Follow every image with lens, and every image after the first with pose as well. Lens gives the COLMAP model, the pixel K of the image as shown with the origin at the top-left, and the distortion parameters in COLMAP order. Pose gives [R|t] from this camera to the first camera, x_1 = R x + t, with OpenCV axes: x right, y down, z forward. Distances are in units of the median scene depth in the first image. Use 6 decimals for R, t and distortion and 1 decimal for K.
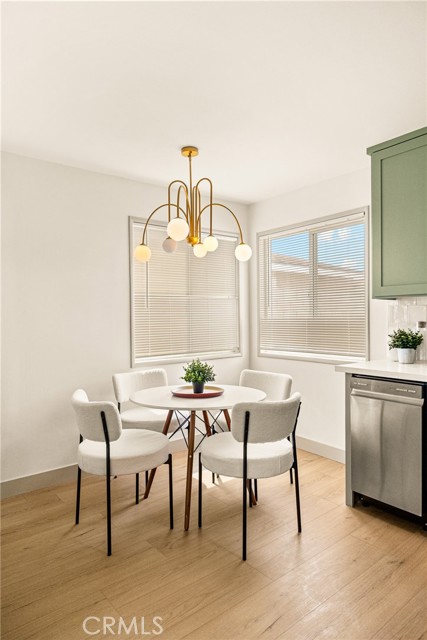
lens RADIAL K [[404.3, 0, 213.5], [0, 404.3, 320.0], [0, 0, 1]] dist [-0.022018, -0.000883]
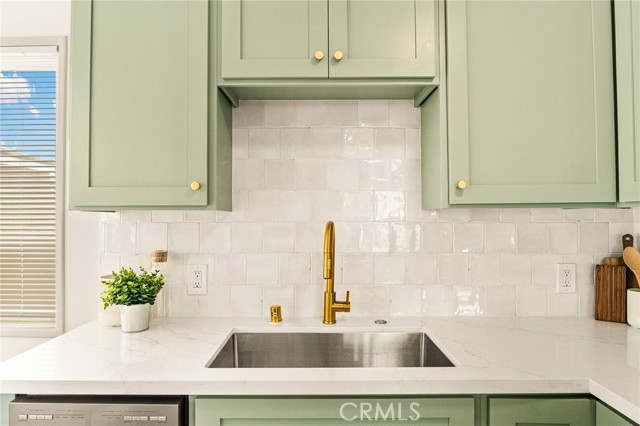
lens RADIAL K [[404.3, 0, 320.0], [0, 404.3, 213.0], [0, 0, 1]] dist [-0.022018, -0.000883]
pose [[0.608763, 0.015058, 0.793209, 0.201439], [0.002448, 0.999779, -0.020859, -0.040806], [-0.793348, 0.014640, 0.608592, 0.479321]]
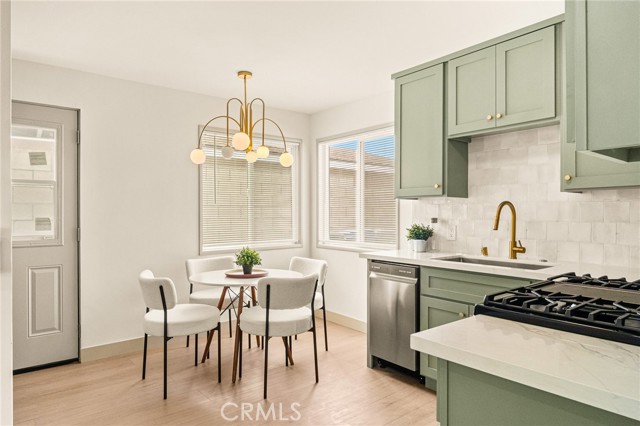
lens RADIAL K [[400.5, 0, 320.0], [0, 400.5, 213.0], [0, 0, 1]] dist [-0.023810, -0.001908]
pose [[0.999709, 0.009081, 0.022362, 0.152573], [-0.008924, 0.999935, -0.007130, 0.001484], [-0.022425, 0.006928, 0.999725, -0.211374]]
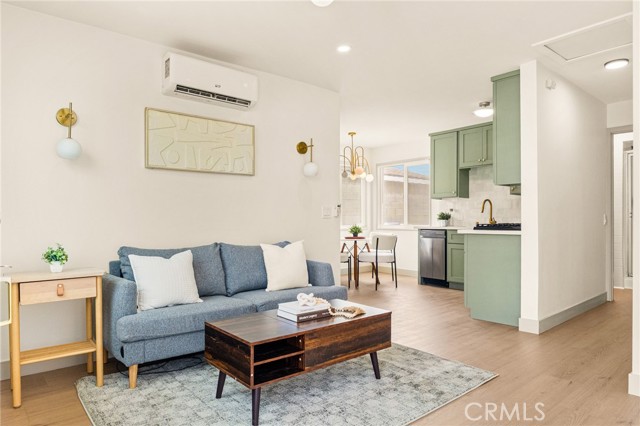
lens RADIAL K [[404.3, 0, 320.0], [0, 404.3, 213.0], [0, 0, 1]] dist [-0.022018, -0.000883]
pose [[0.999501, 0.008501, 0.030425, -0.331231], [-0.008058, 0.999860, -0.014642, 0.073482], [-0.030545, 0.014390, 0.999430, -1.382369]]
